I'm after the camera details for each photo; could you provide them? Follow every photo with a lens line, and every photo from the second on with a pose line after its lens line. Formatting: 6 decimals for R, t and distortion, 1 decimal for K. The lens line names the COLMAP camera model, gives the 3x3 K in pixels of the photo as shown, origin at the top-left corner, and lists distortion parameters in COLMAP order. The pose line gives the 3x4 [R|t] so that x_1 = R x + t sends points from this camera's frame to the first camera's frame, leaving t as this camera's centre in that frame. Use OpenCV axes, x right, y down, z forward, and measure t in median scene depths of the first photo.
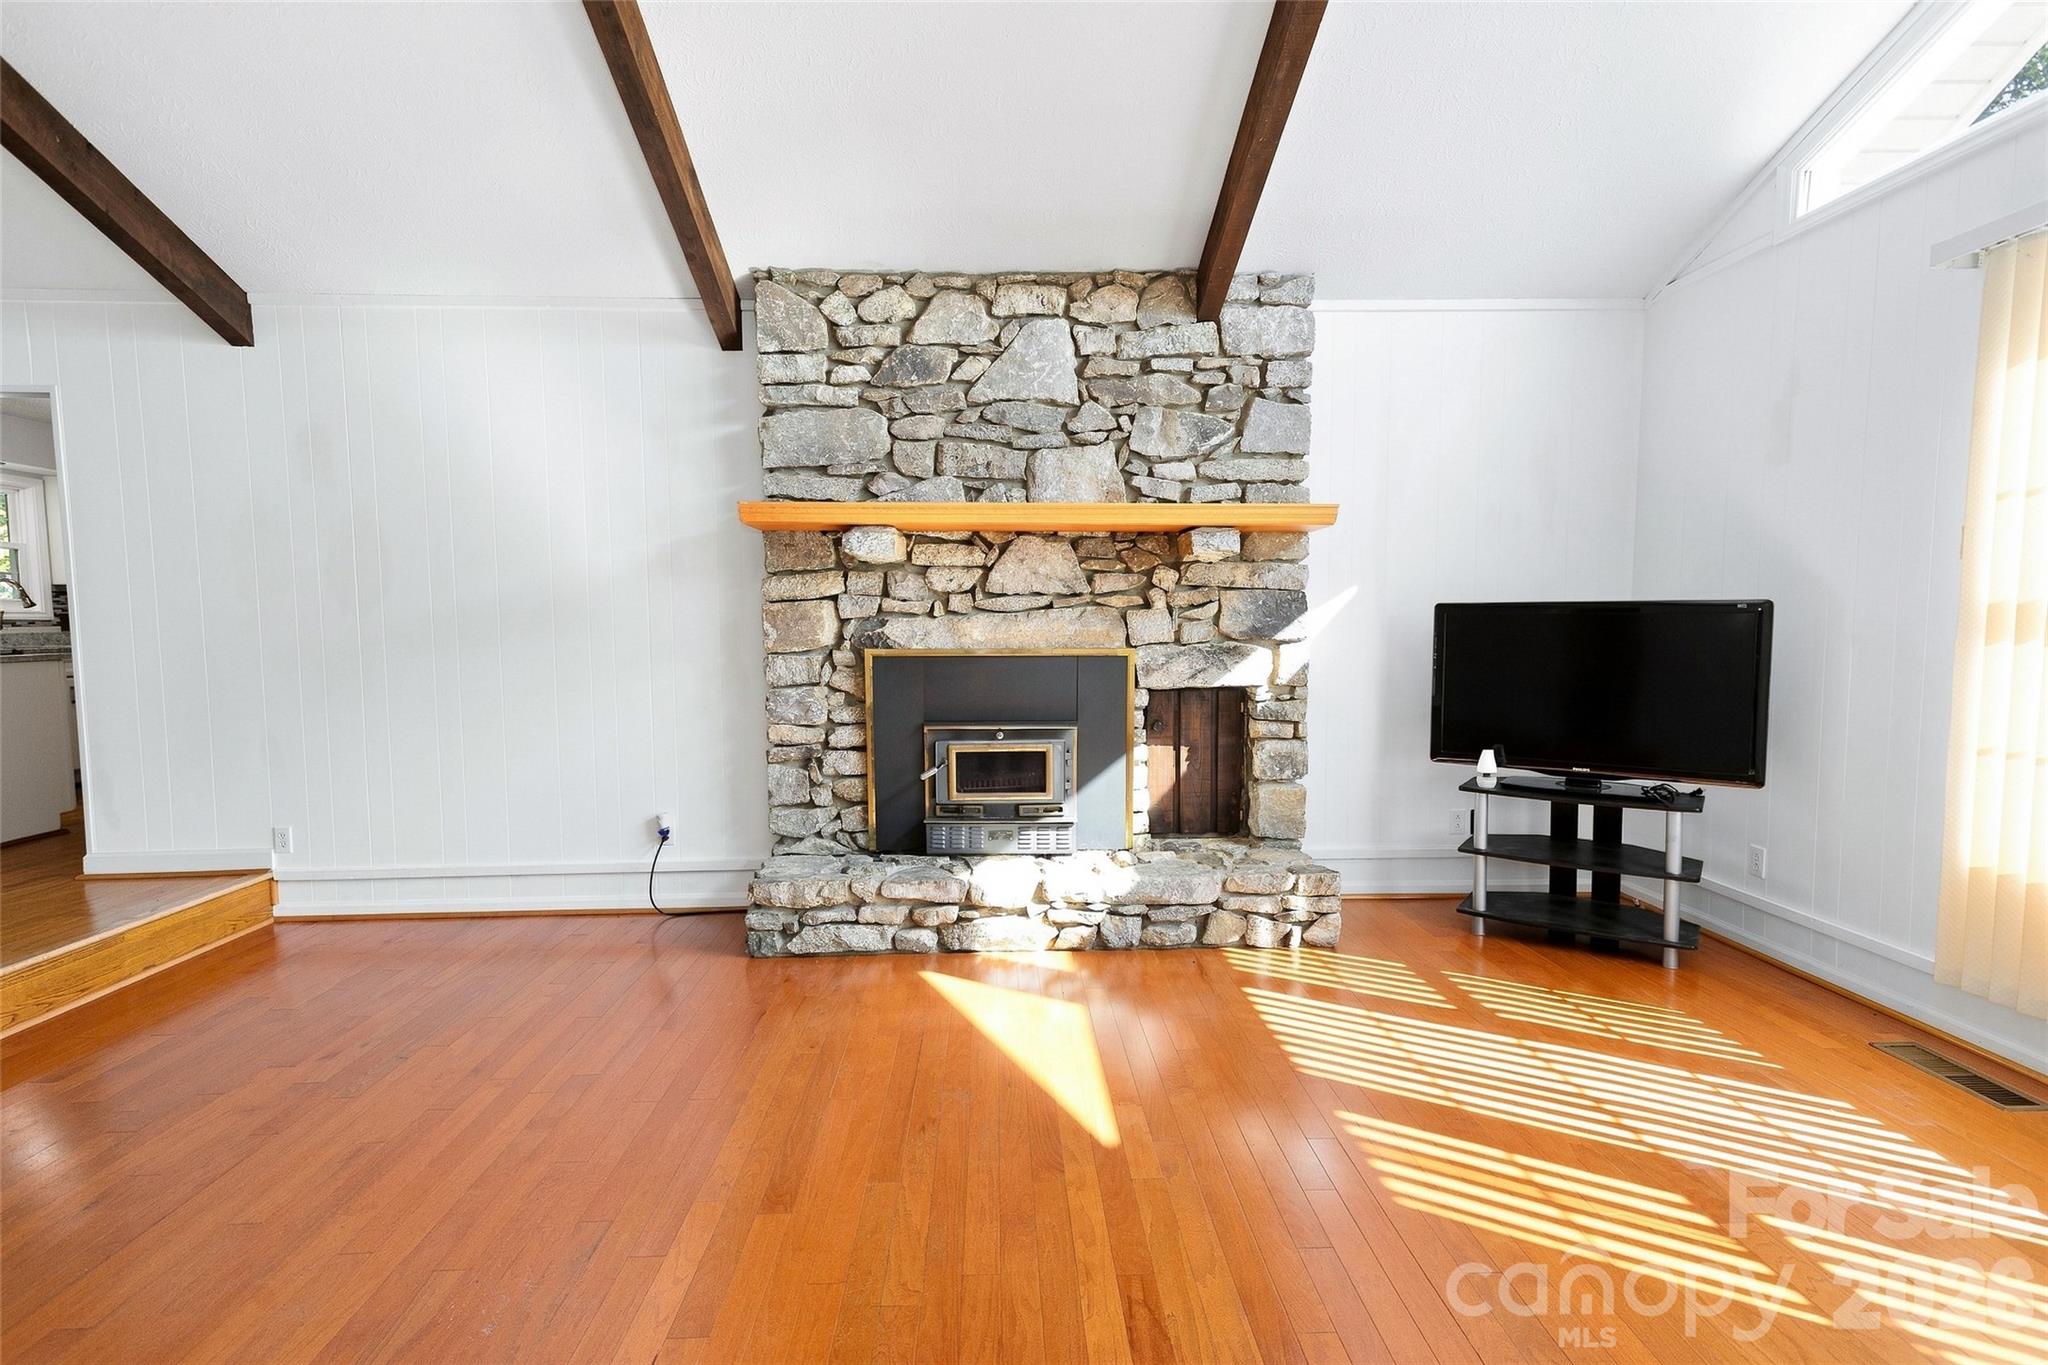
lens RADIAL K [[979.4, 0, 1024.0], [0, 979.4, 682.5], [0, 0, 1]] dist [0.019380, 0.000954]
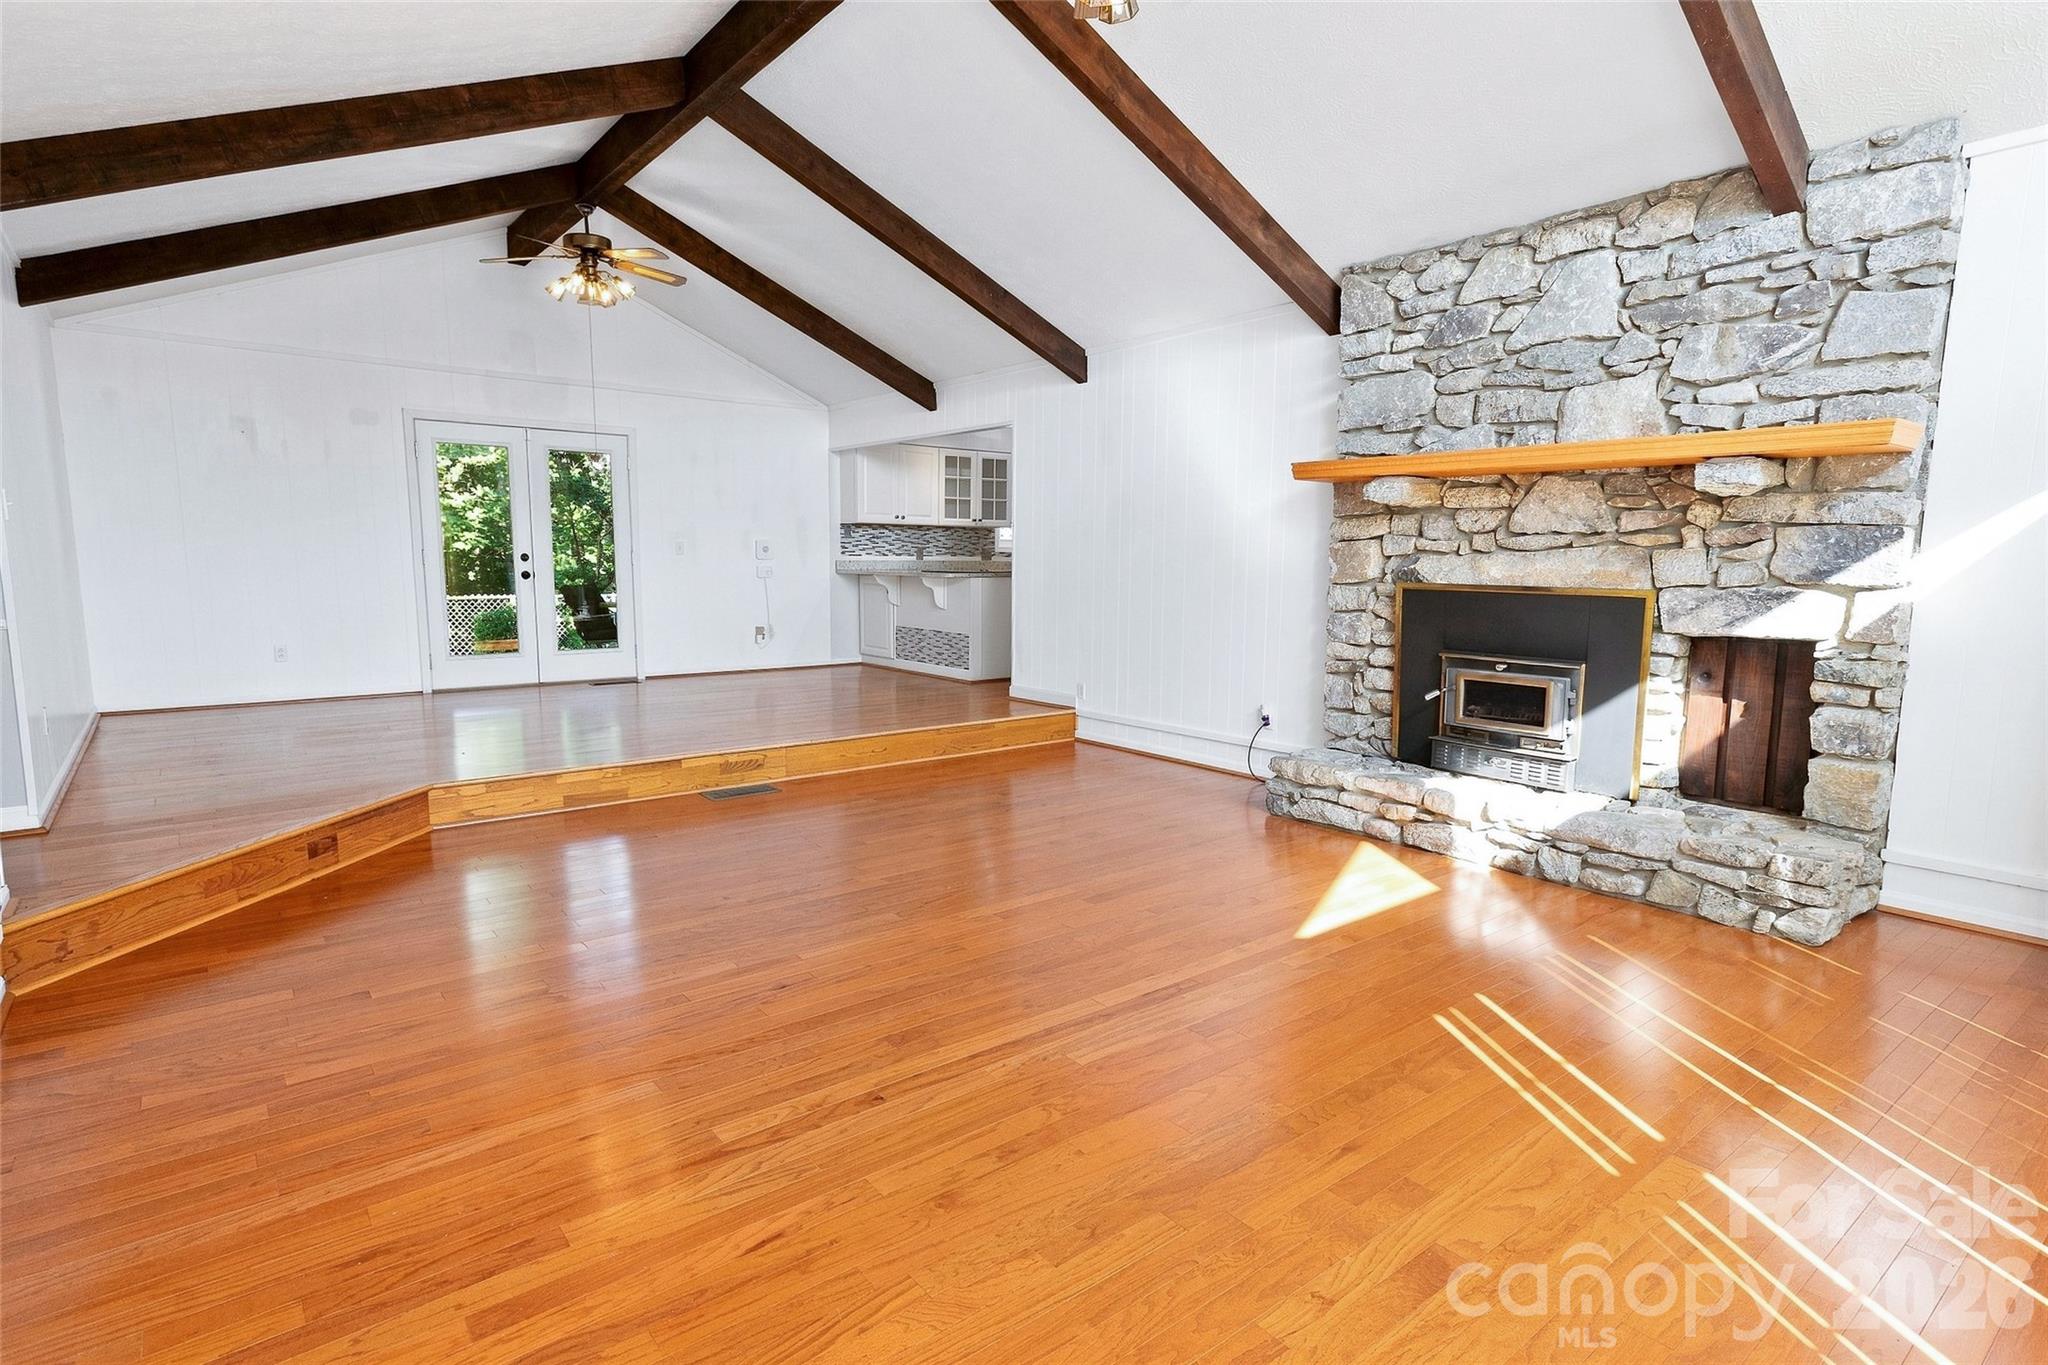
lens RADIAL K [[1038.3, 0, 1024.0], [0, 1038.3, 682.5], [0, 0, 1]] dist [0.020526, 0.000619]
pose [[0.596831, 0.107822, -0.795089, 0.563867], [-0.062749, 0.994167, 0.087716, 0.003292], [0.799910, -0.002461, 0.600115, -0.092208]]
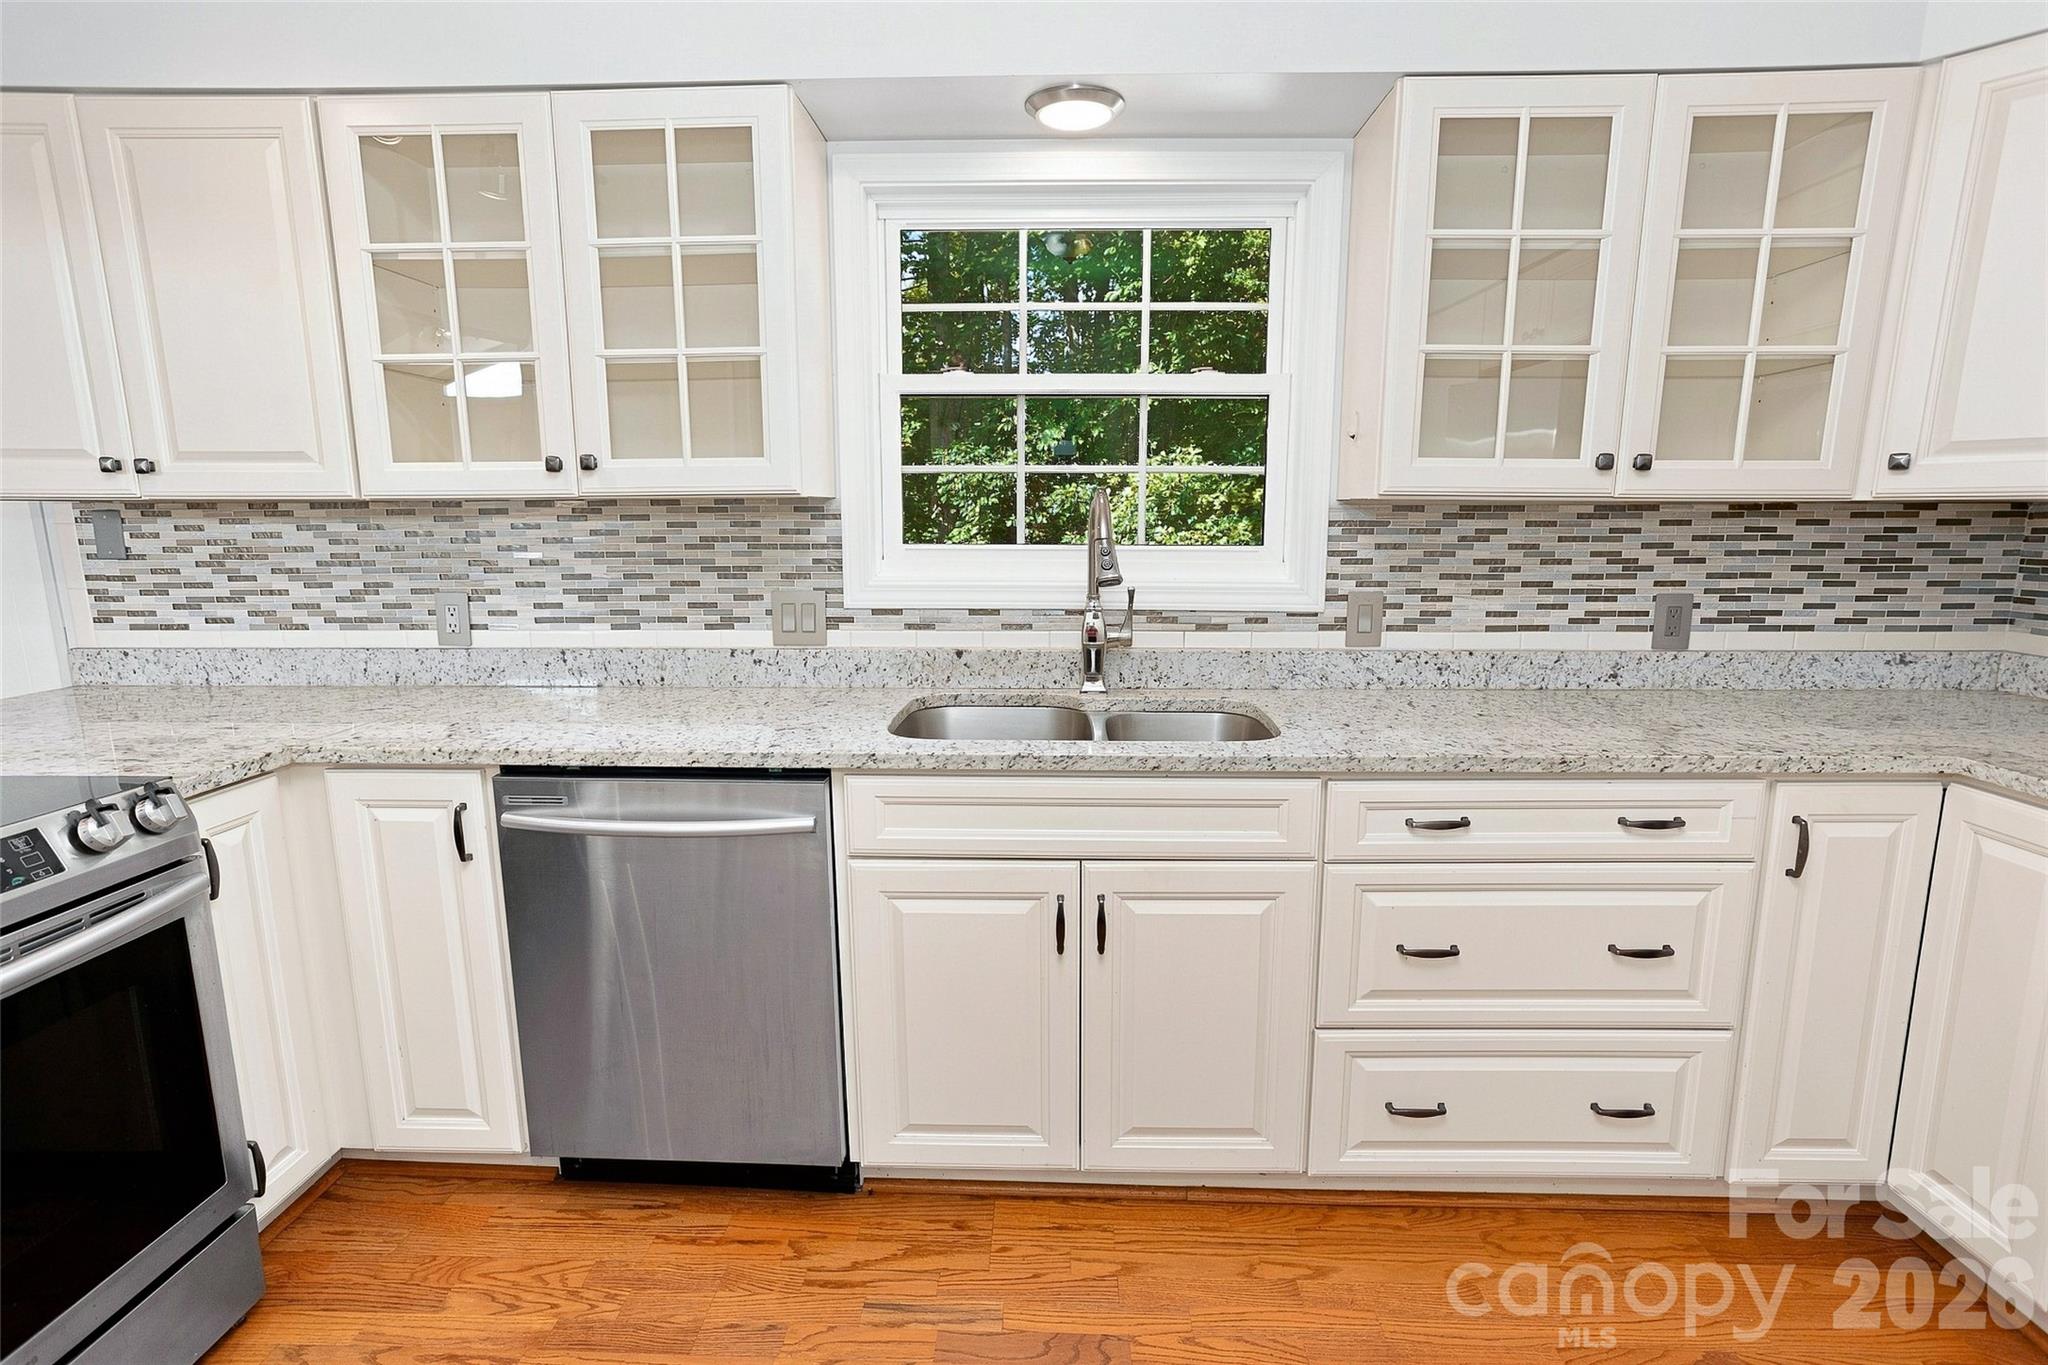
lens RADIAL K [[1002.0, 0, 1024.0], [0, 1002.0, 682.5], [0, 0, 1]] dist [-0.053744, 0.037176]
pose [[-0.071254, 0.175849, -0.981835, -1.113461], [-0.061250, 0.981708, 0.180271, -0.158300], [0.995576, 0.072982, -0.059180, 1.600454]]
